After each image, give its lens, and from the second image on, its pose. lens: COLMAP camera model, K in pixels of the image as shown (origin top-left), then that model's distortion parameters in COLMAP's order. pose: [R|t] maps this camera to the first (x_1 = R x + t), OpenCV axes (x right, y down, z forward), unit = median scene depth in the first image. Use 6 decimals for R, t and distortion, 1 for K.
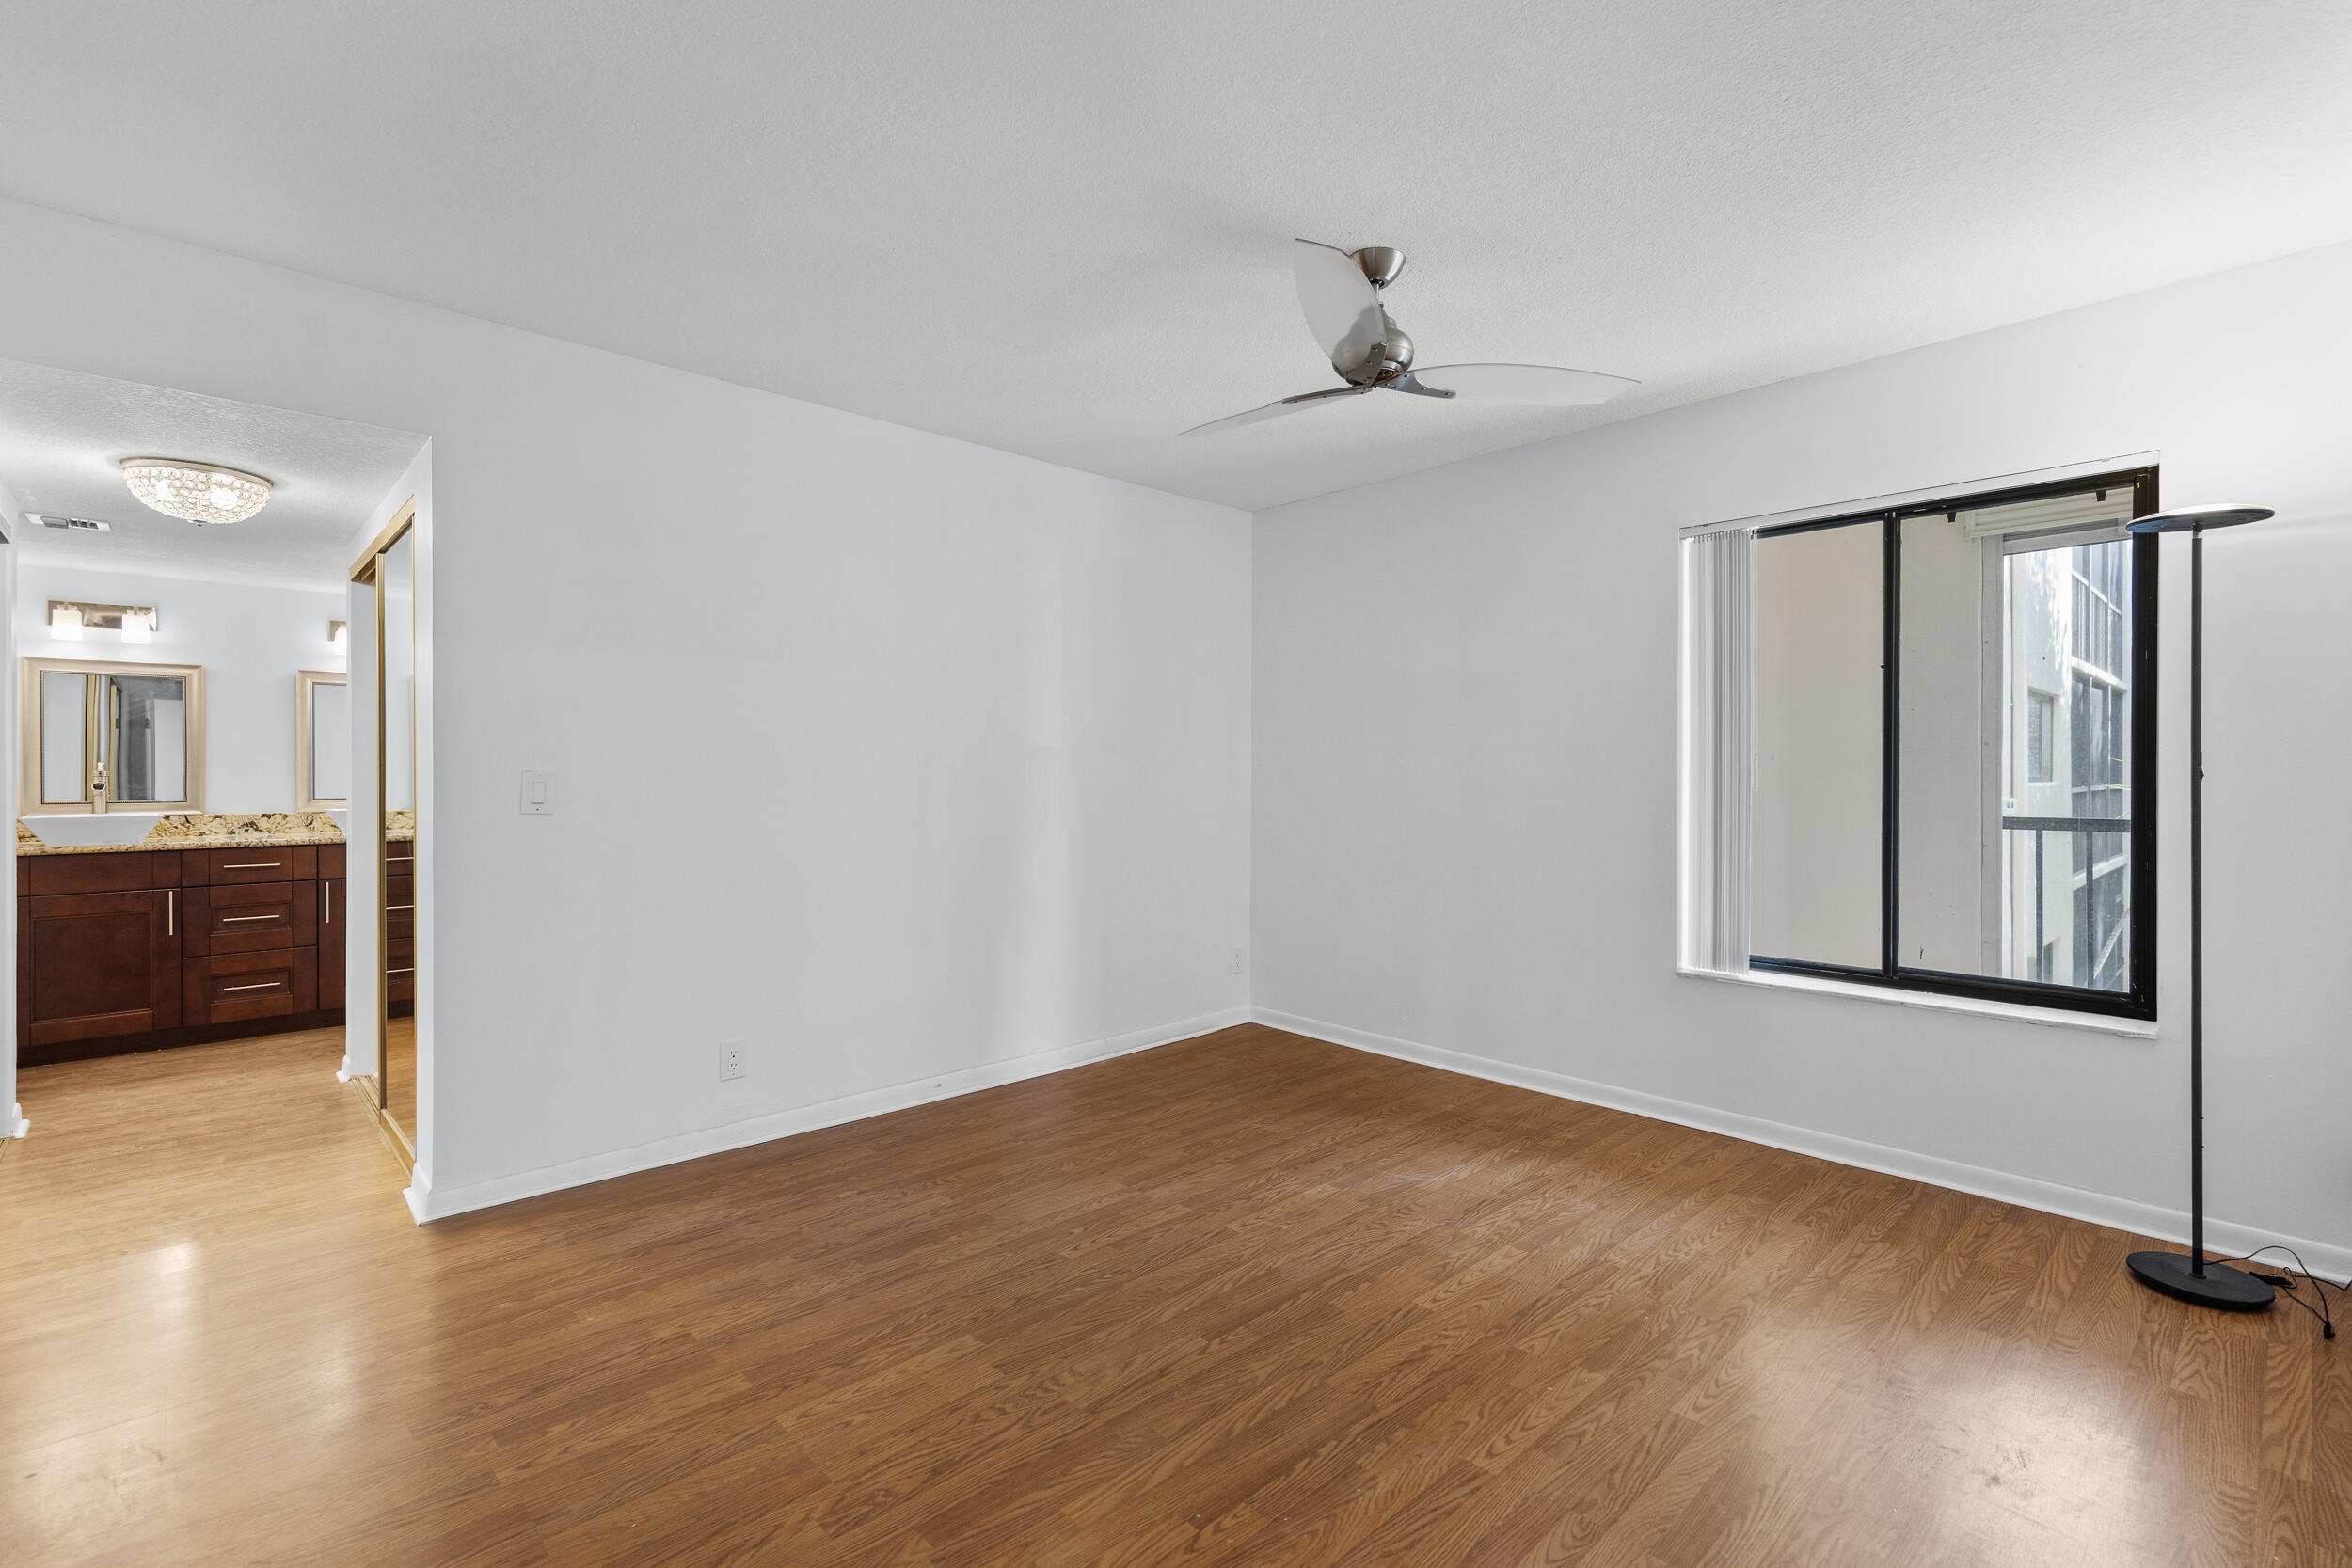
lens RADIAL K [[1057.5, 0, 1185.4], [0, 1057.5, 772.2], [0, 0, 1]] dist [0.006698, -0.001956]
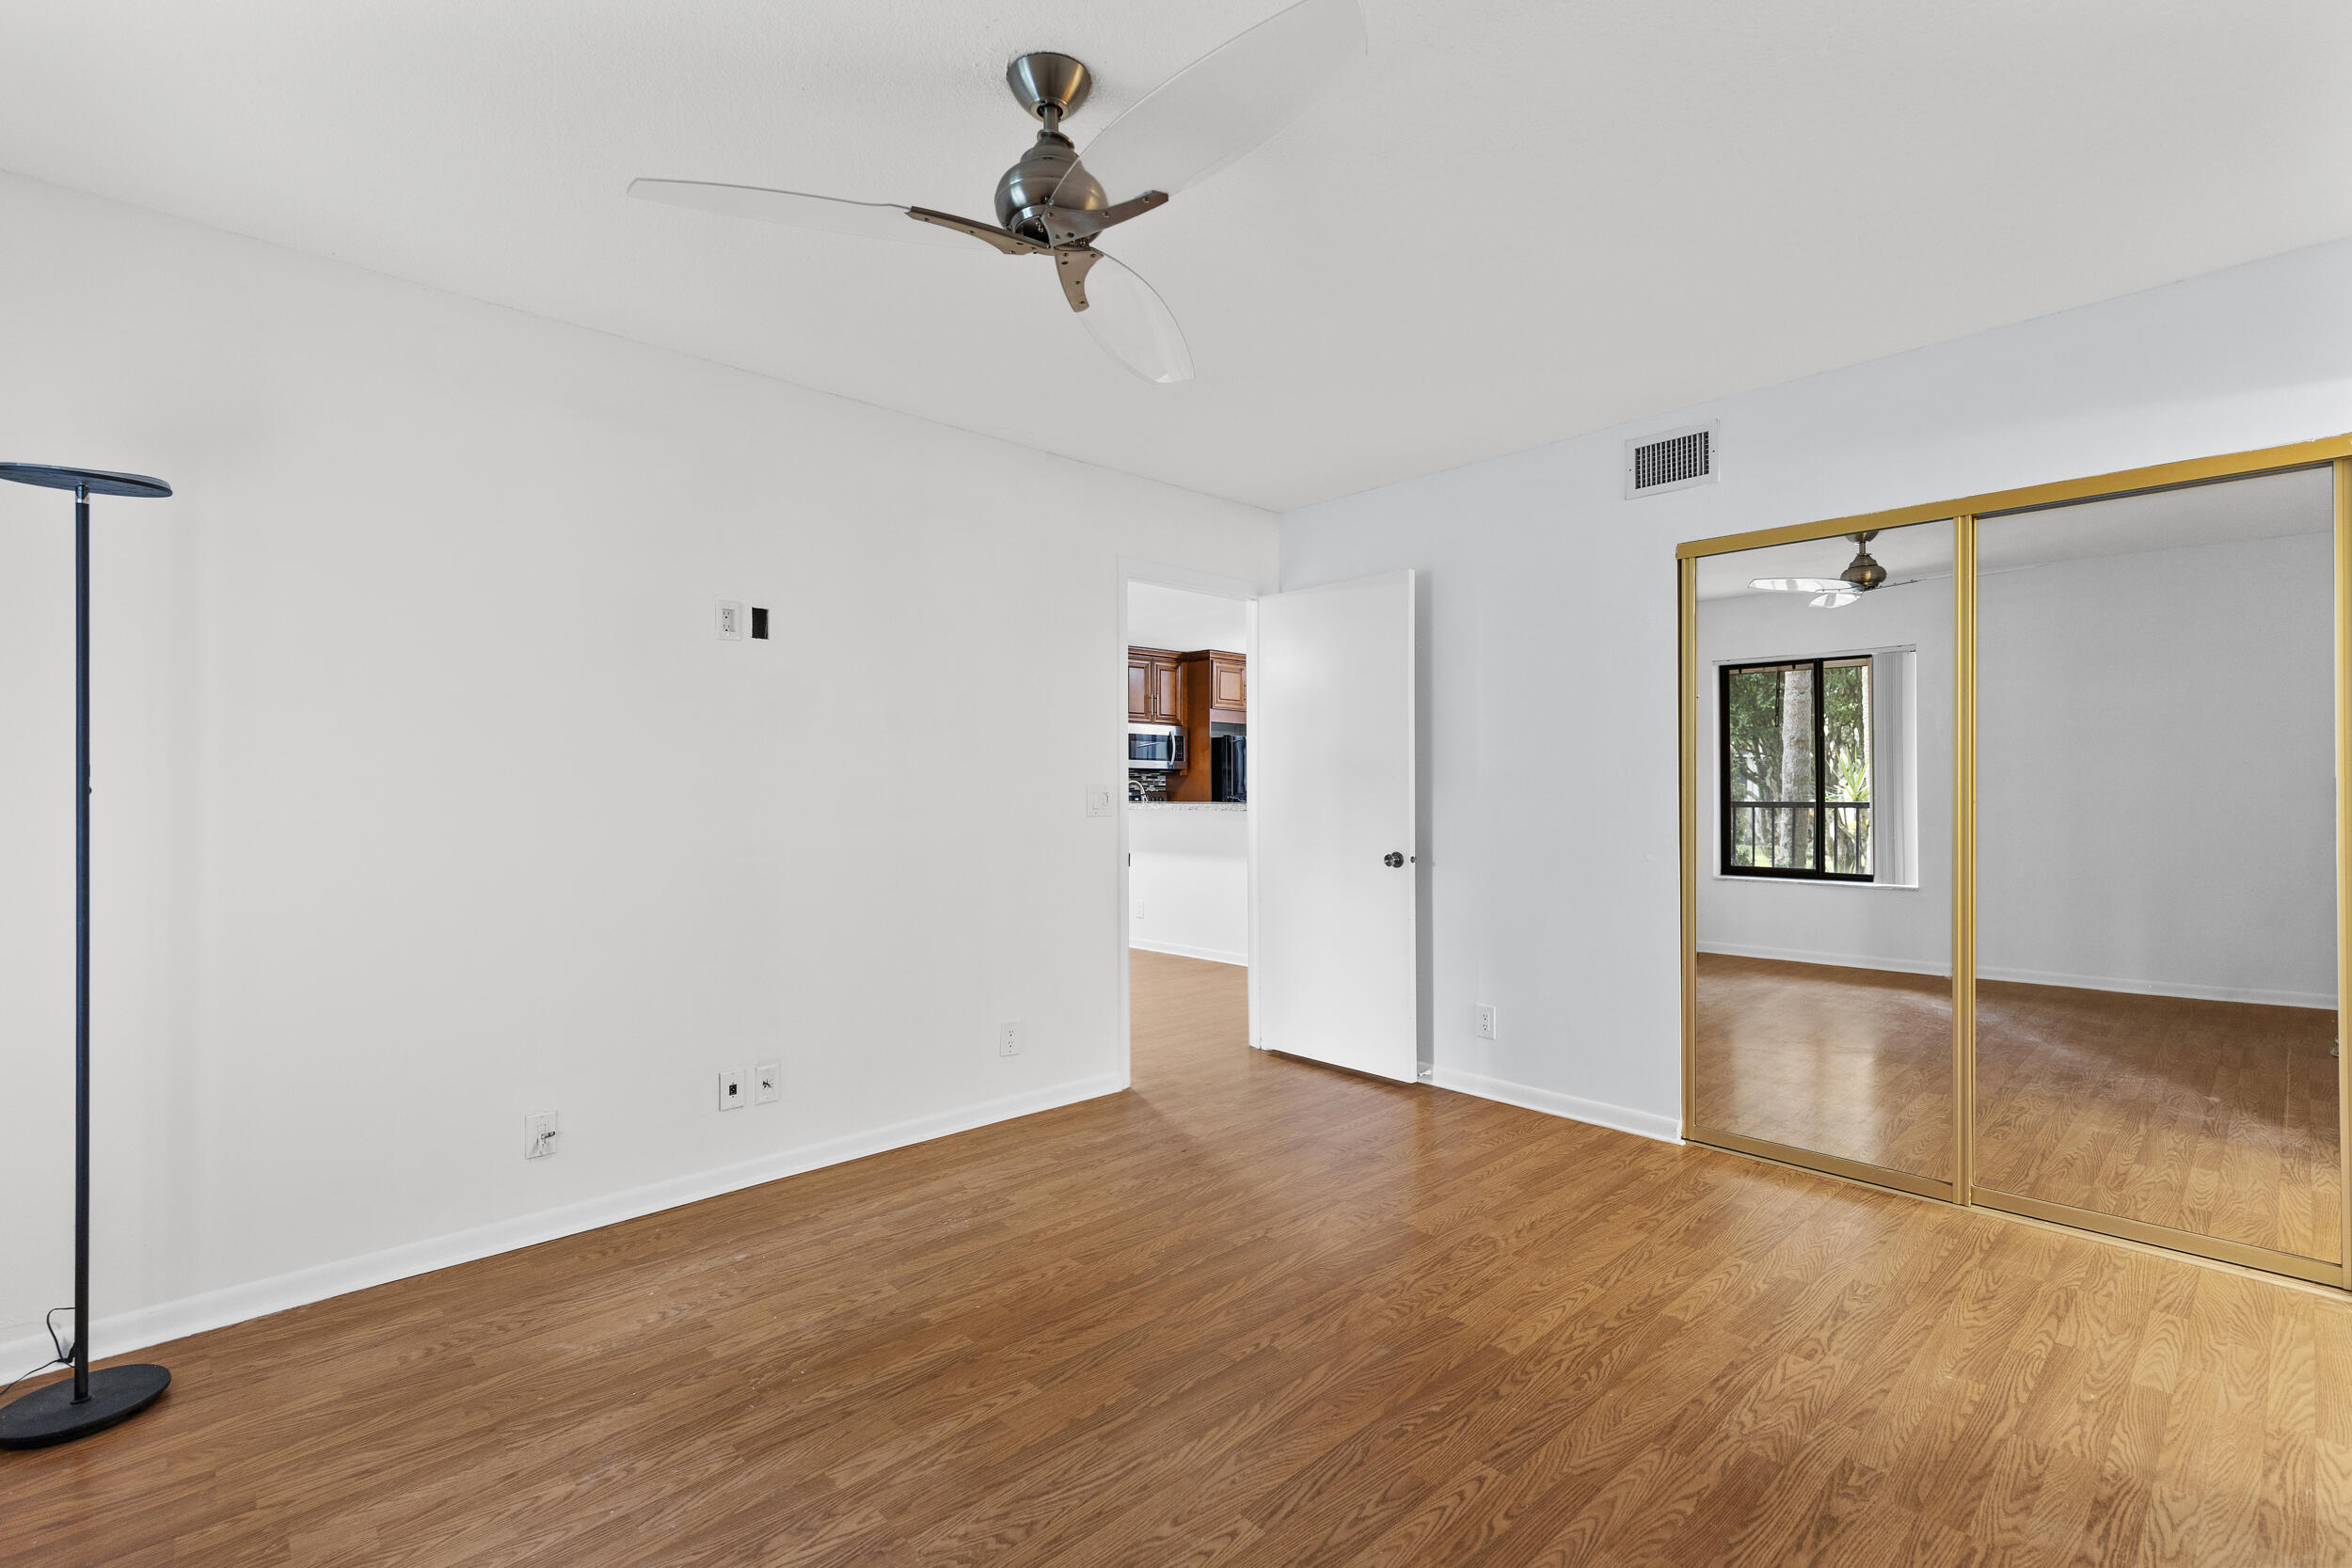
lens RADIAL K [[1057.5, 0, 1165.7], [0, 1057.5, 786.1], [0, 0, 1]] dist [0.006698, -0.001956]
pose [[-0.999774, 0.003171, 0.021012, 0.086032], [0.003139, 0.999994, -0.001579, 0.002482], [-0.021017, -0.001513, -0.999778, 1.743233]]
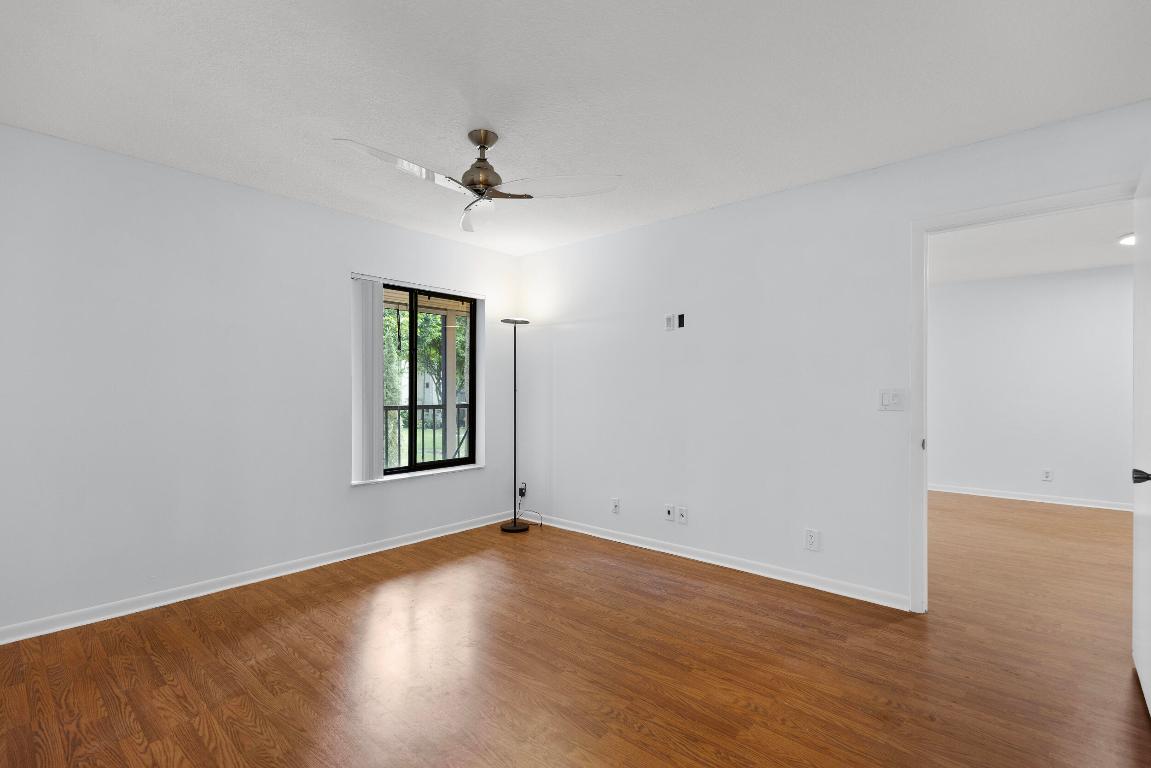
lens RADIAL K [[517.6, 0, 574.4], [0, 517.6, 392.0], [0, 0, 1]] dist [0.006698, -0.001956]
pose [[-0.083718, -0.005441, 0.996475, -0.834175], [-0.000146, 0.999985, 0.005448, -0.001434], [-0.996489, 0.000311, -0.083718, 0.919760]]
